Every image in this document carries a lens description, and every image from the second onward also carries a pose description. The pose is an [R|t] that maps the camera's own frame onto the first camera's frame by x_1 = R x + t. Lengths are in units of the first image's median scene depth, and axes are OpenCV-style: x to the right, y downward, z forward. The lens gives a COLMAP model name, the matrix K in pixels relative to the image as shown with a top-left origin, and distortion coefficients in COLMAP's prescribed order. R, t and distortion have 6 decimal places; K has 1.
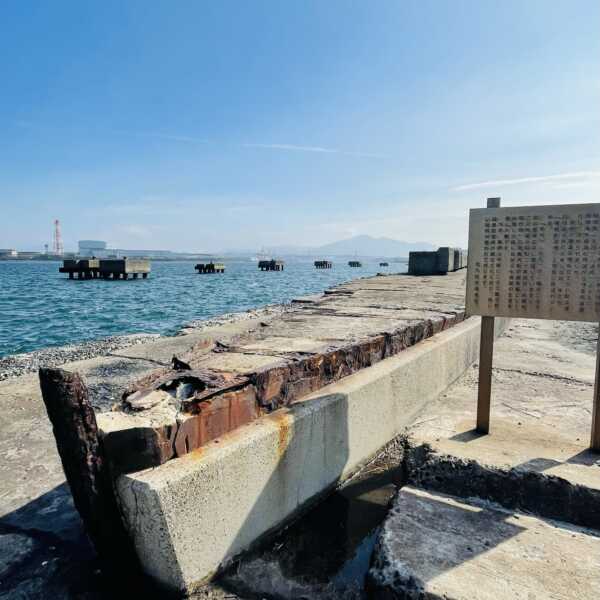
lens RADIAL K [[415.8, 0, 300.6], [0, 415.8, 300.9], [0, 0, 1]] dist [-0.002391, 0.001733]
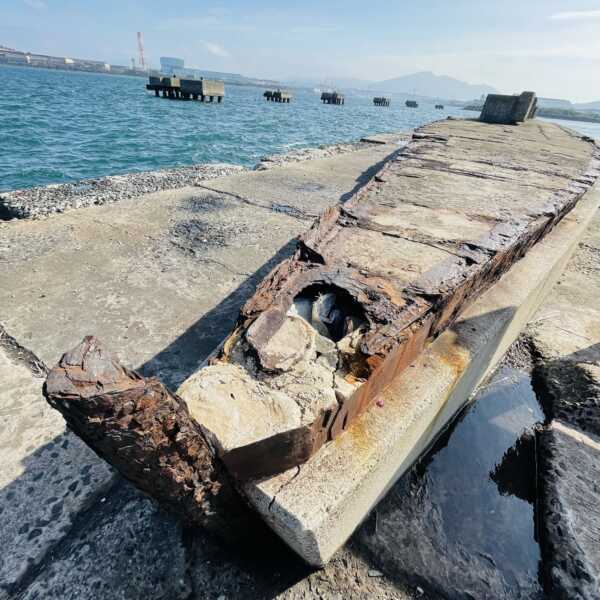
lens RADIAL K [[319.9, 0, 298.9], [0, 319.9, 300.1], [0, 0, 1]] dist [-0.001956, -0.000674]
pose [[0.986268, 0.141314, -0.085473, -0.110953], [-0.086171, 0.881831, 0.463626, -0.008765], [0.140889, -0.449895, 0.881899, 0.223156]]
